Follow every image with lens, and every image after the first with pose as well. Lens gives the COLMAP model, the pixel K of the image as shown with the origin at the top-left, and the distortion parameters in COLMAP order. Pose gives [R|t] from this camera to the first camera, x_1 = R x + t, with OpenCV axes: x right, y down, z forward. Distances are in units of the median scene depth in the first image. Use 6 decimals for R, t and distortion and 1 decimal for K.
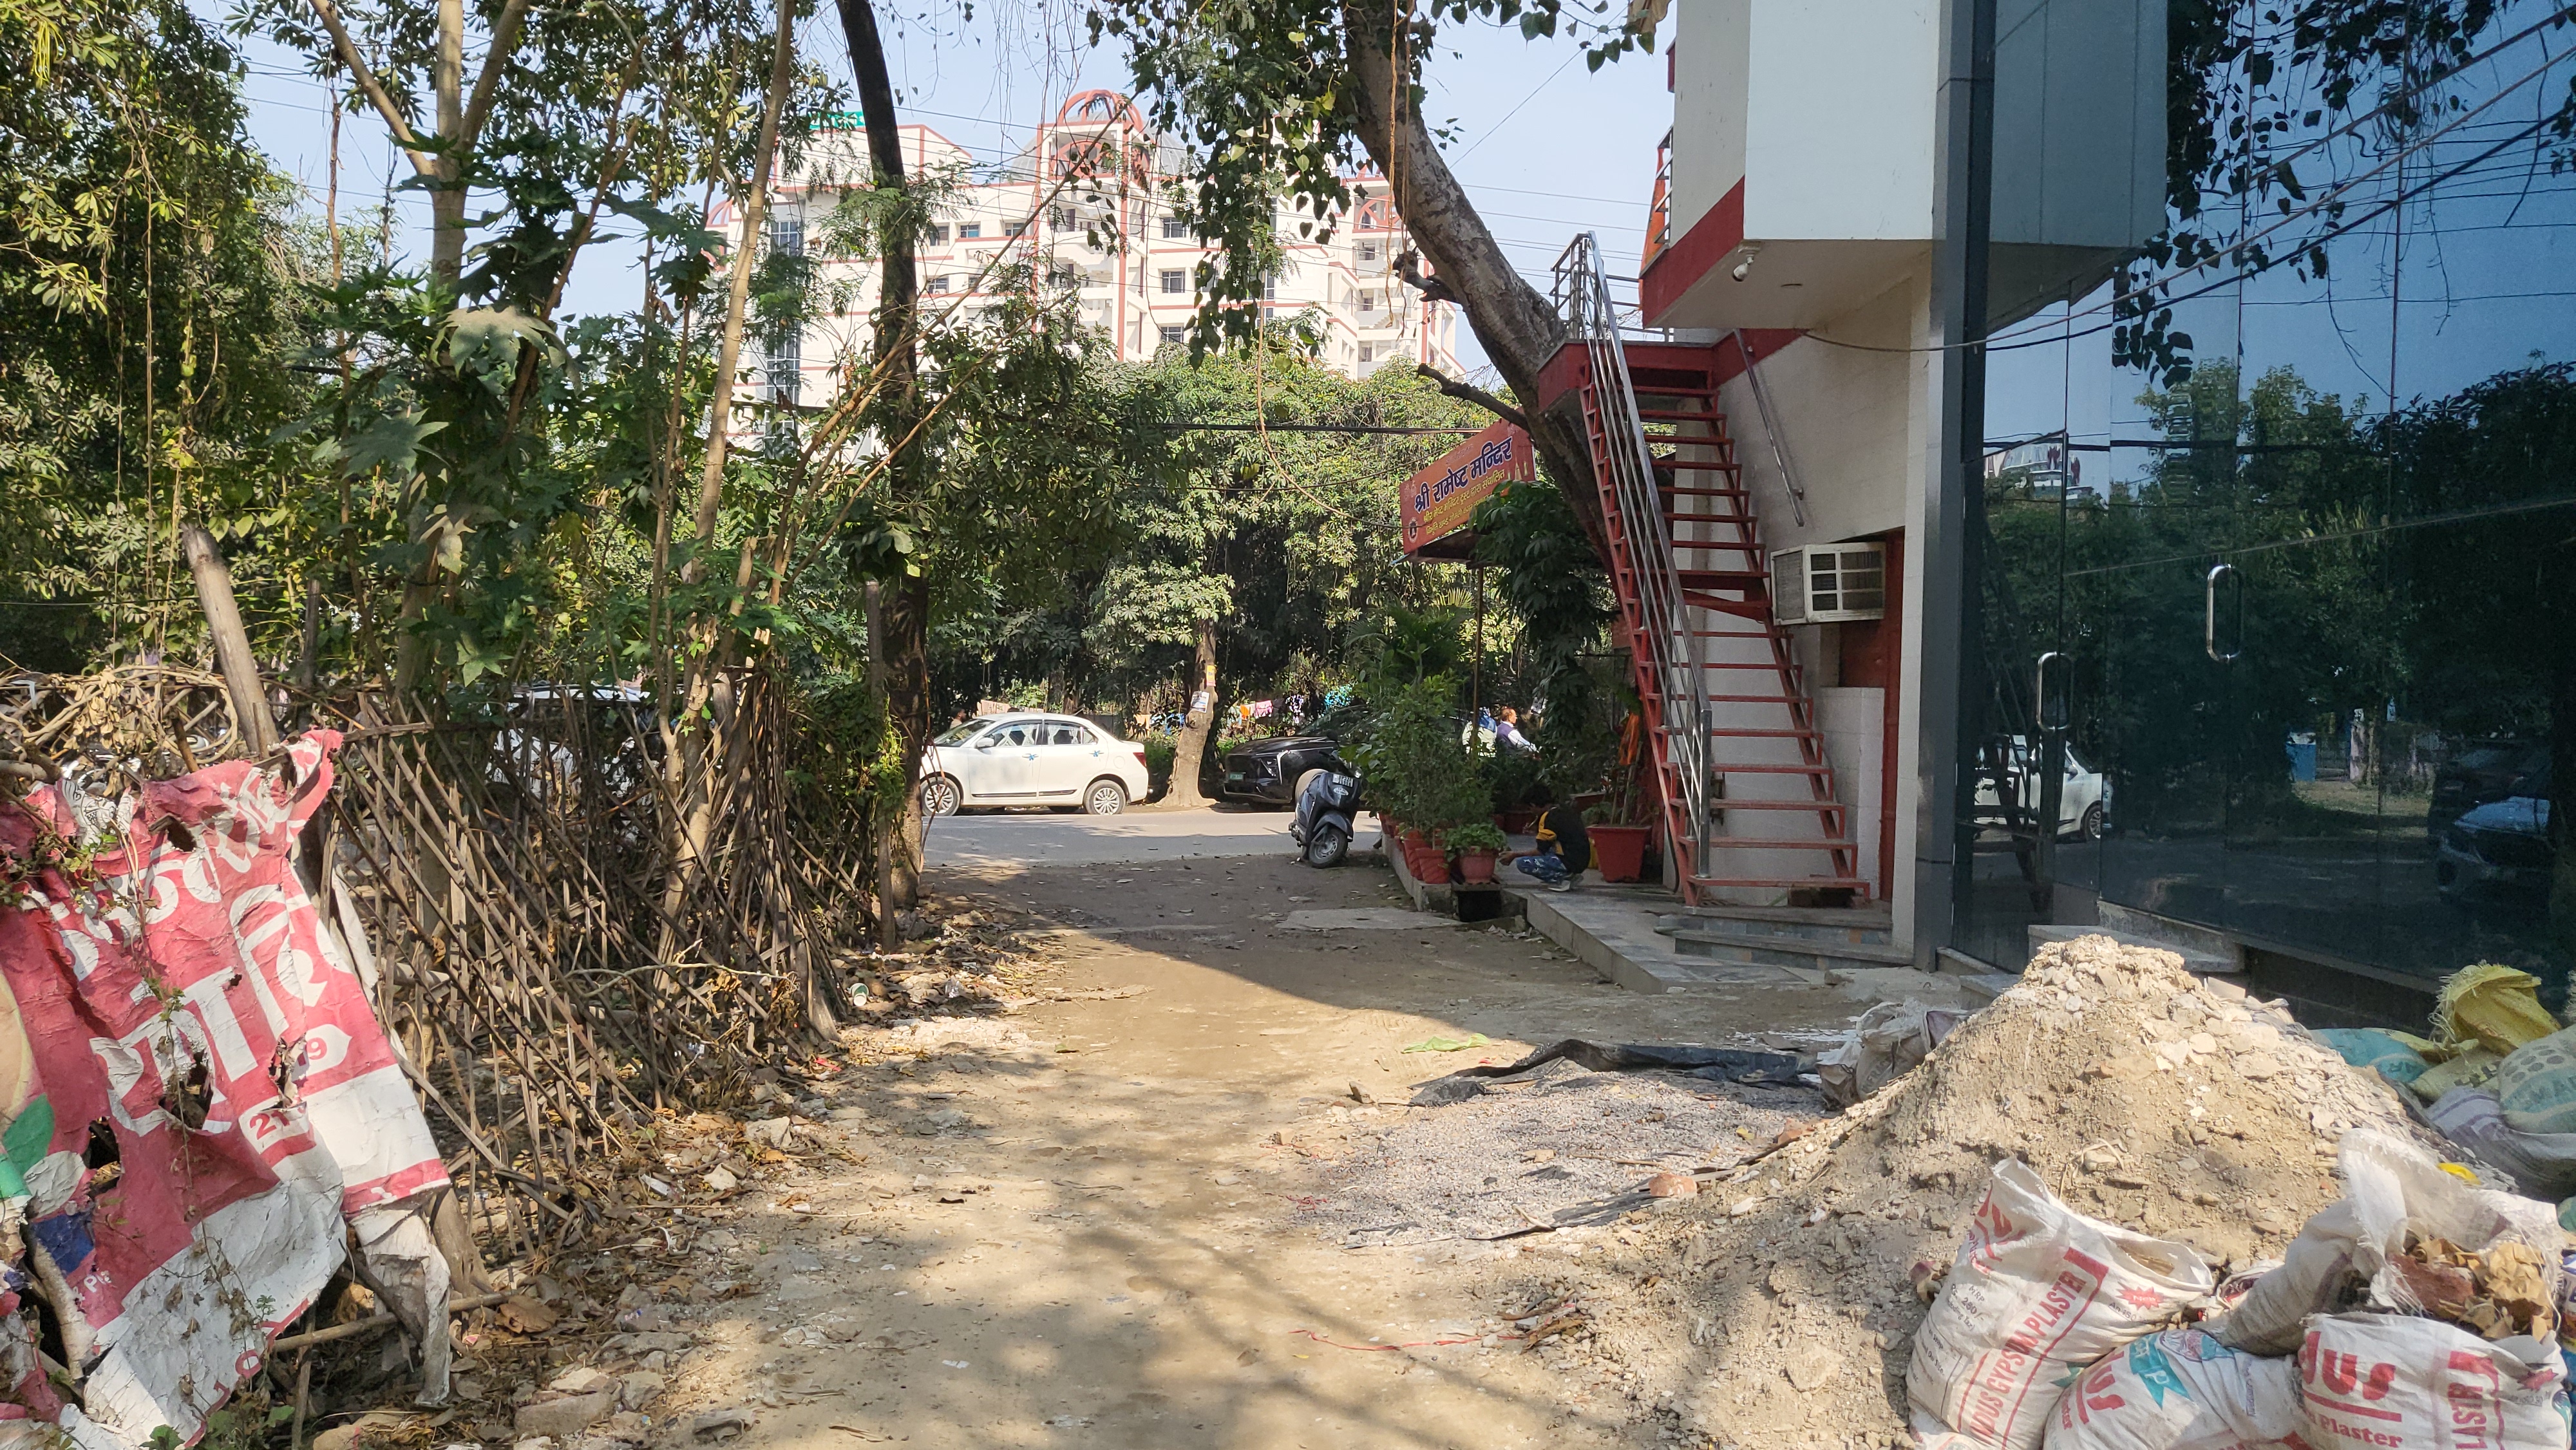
lens RADIAL K [[2030.2, 0, 1284.6], [0, 2030.2, 714.4], [0, 0, 1]] dist [-0.034308, 0.094673]
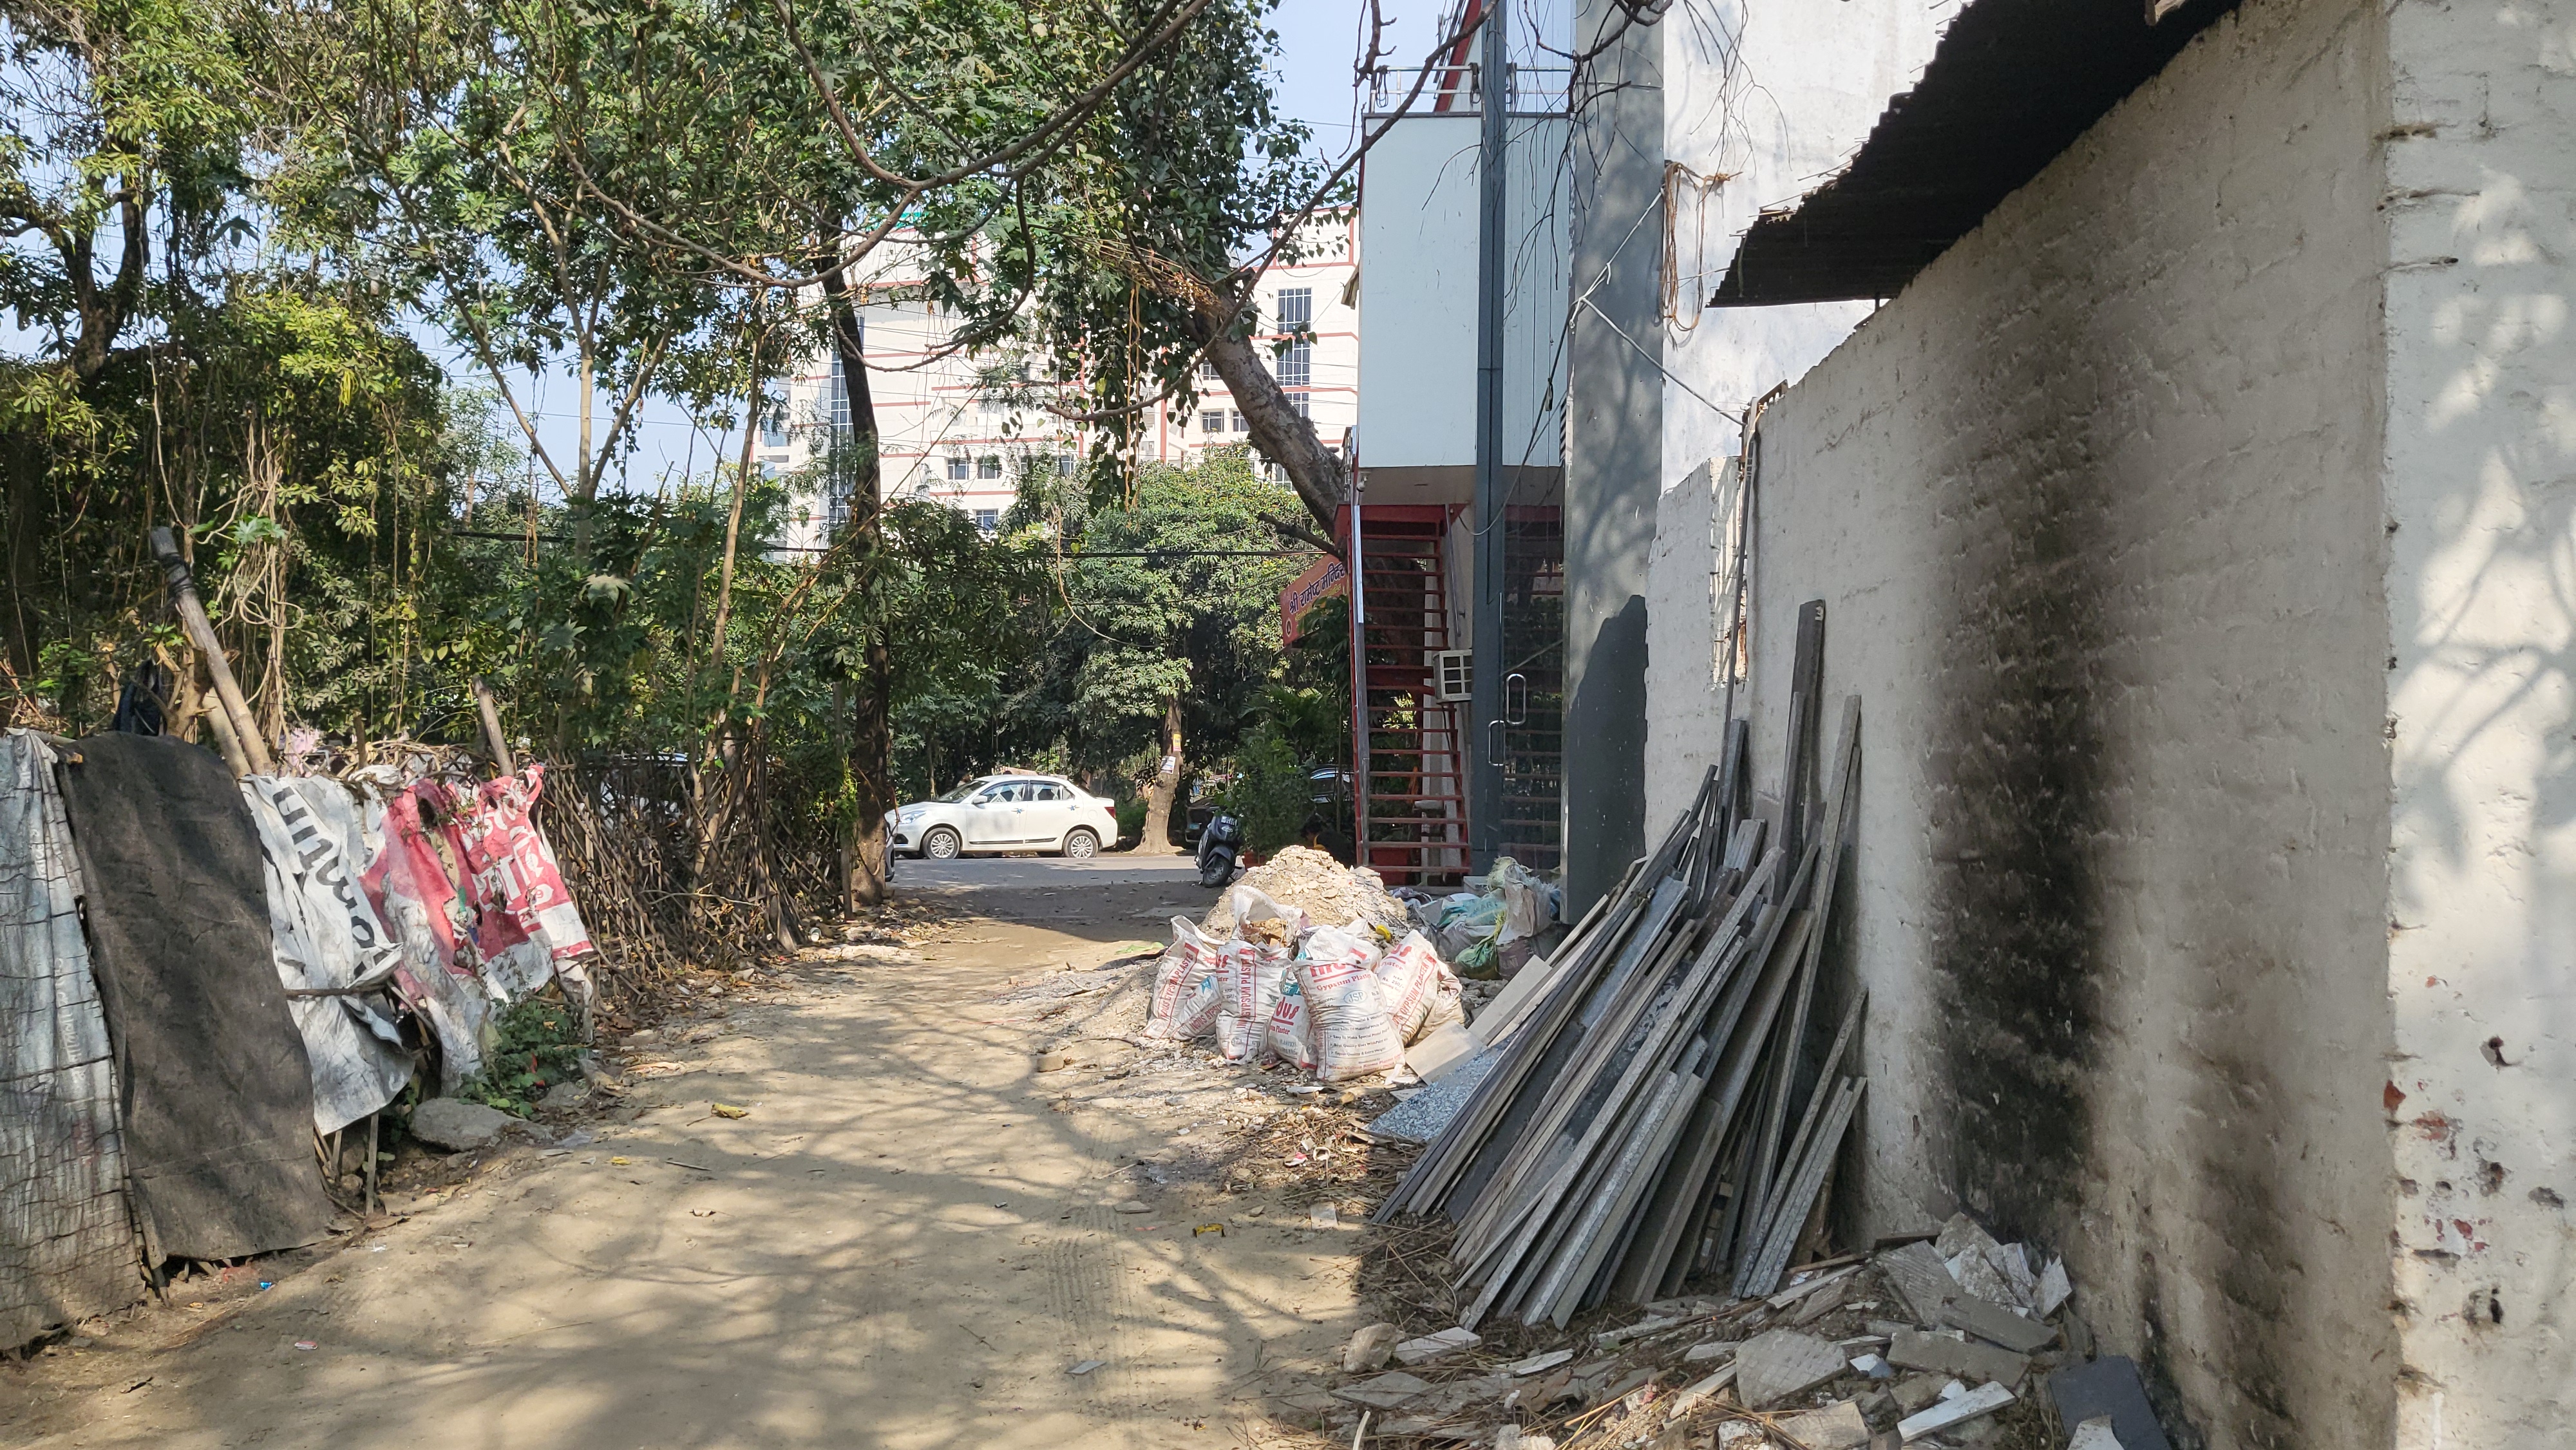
lens RADIAL K [[2030.2, 0, 1297.0], [0, 2030.2, 706.9], [0, 0, 1]] dist [-0.034308, 0.094673]
pose [[0.999615, -0.010727, -0.025580, 0.130344], [0.009762, 0.999247, -0.037555, 0.010563], [0.025964, 0.037291, 0.998967, -0.371467]]
